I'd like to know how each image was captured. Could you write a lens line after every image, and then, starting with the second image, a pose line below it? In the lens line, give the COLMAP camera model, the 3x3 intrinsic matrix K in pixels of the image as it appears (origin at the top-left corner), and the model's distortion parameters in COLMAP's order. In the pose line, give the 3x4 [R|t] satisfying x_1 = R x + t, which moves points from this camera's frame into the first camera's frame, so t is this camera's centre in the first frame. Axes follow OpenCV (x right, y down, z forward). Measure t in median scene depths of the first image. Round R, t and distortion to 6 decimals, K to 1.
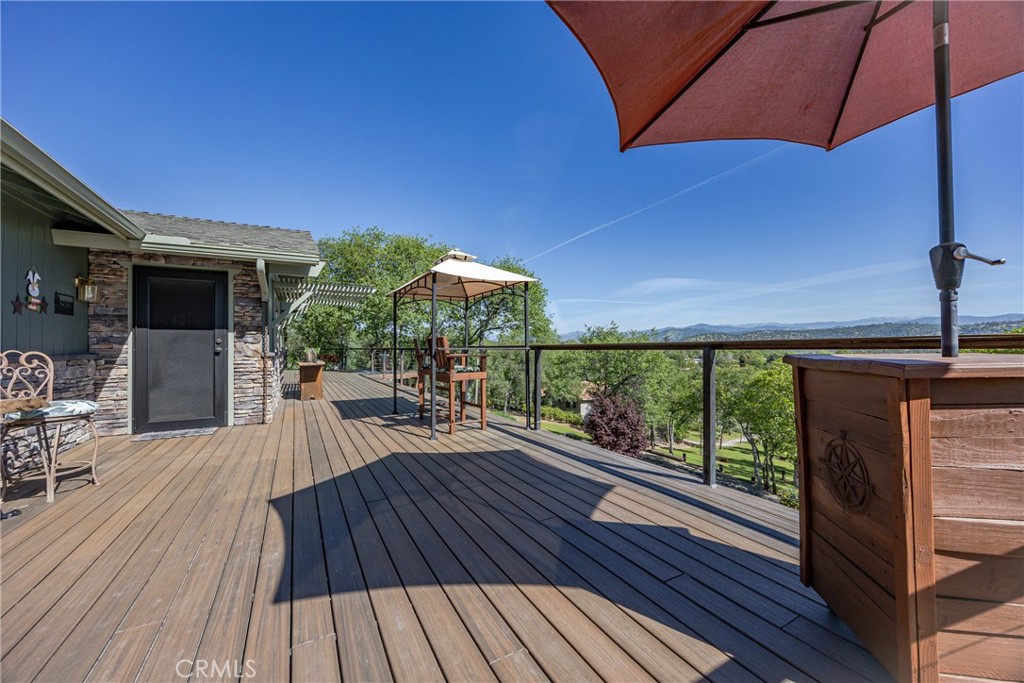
lens RADIAL K [[389.8, 0, 511.6], [0, 389.8, 345.3], [0, 0, 1]] dist [-0.001325, 0.000314]
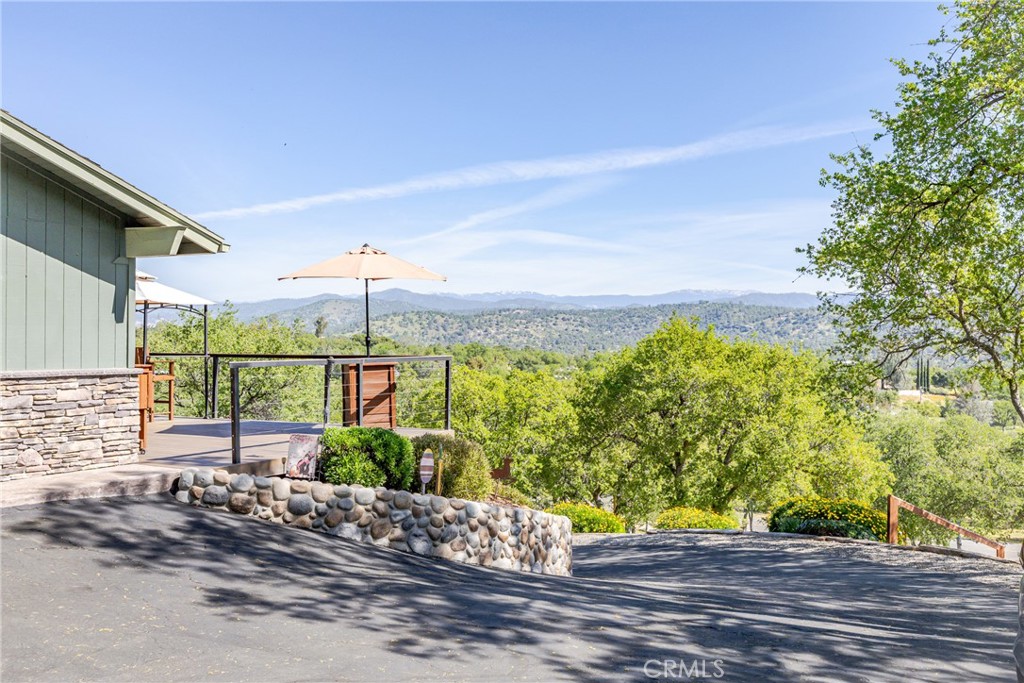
lens RADIAL K [[981.6, 0, 513.1], [0, 981.6, 342.1], [0, 0, 1]] dist [-0.004055, 0.000000]
pose [[0.841066, 0.009068, 0.540857, -0.787115], [-0.012814, 0.999913, 0.003162, -0.056316], [-0.540781, -0.009590, 0.841109, -2.079143]]
